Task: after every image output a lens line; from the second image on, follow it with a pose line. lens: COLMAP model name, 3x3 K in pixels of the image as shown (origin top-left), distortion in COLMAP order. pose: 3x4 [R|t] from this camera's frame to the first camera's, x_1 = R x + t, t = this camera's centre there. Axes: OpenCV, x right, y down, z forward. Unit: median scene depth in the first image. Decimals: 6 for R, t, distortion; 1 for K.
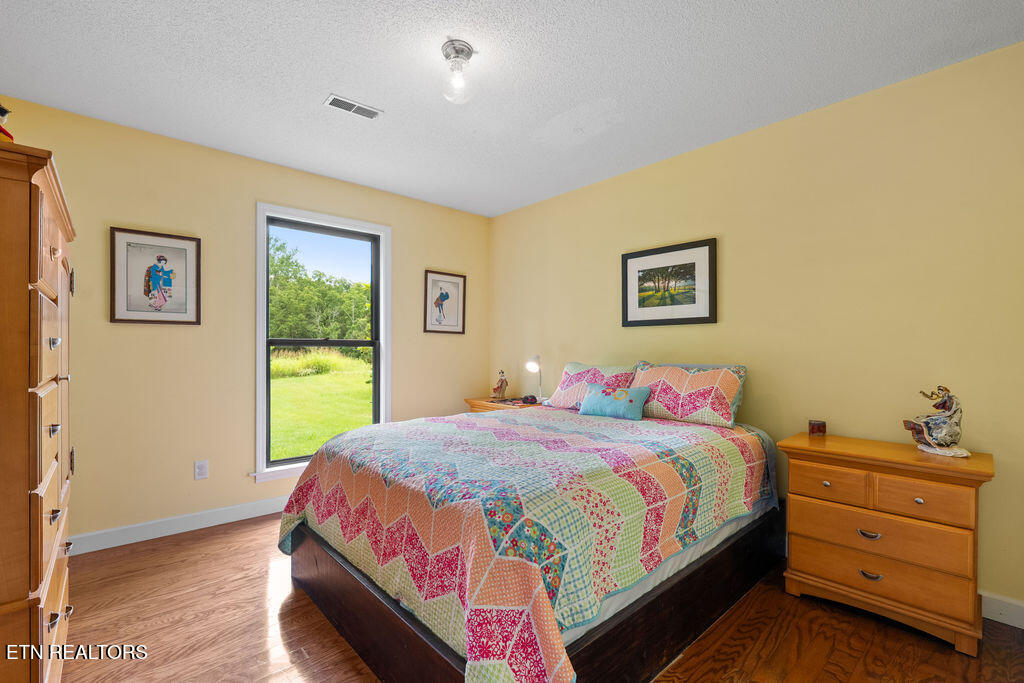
lens RADIAL K [[447.1, 0, 509.7], [0, 447.1, 344.0], [0, 0, 1]] dist [-0.004827, 0.000503]
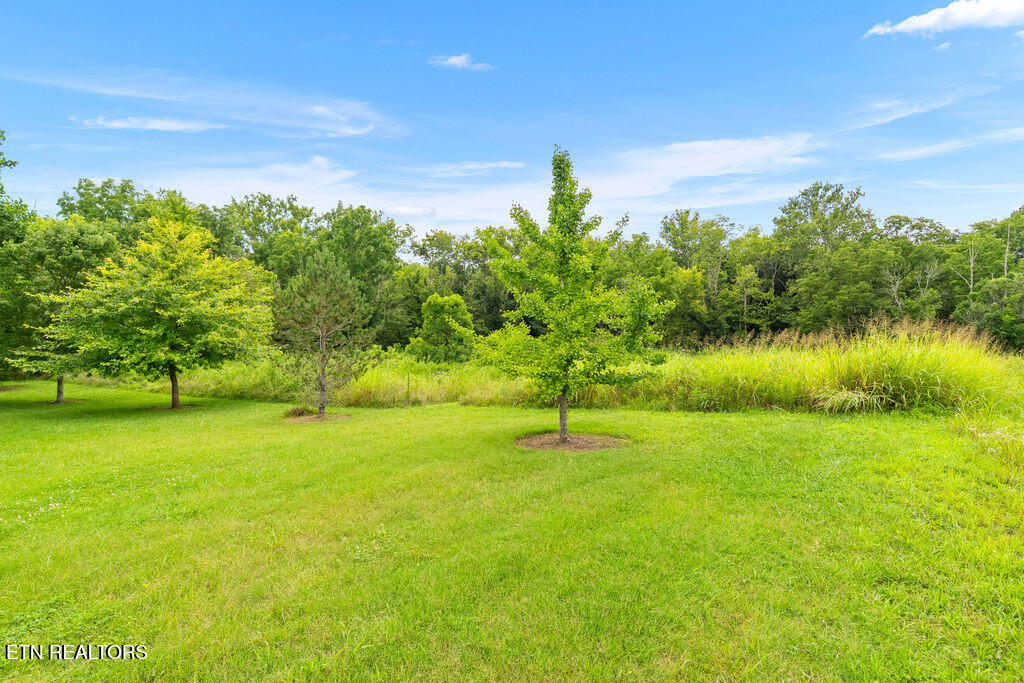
lens RADIAL K [[446.3, 0, 508.8], [0, 446.3, 348.3], [0, 0, 1]] dist [-0.002830, -0.000067]
pose [[0.436538, 0.018322, -0.899499, -0.107596], [0.010442, 0.999622, 0.025430, 0.006836], [0.899625, -0.020494, 0.436182, 0.251441]]
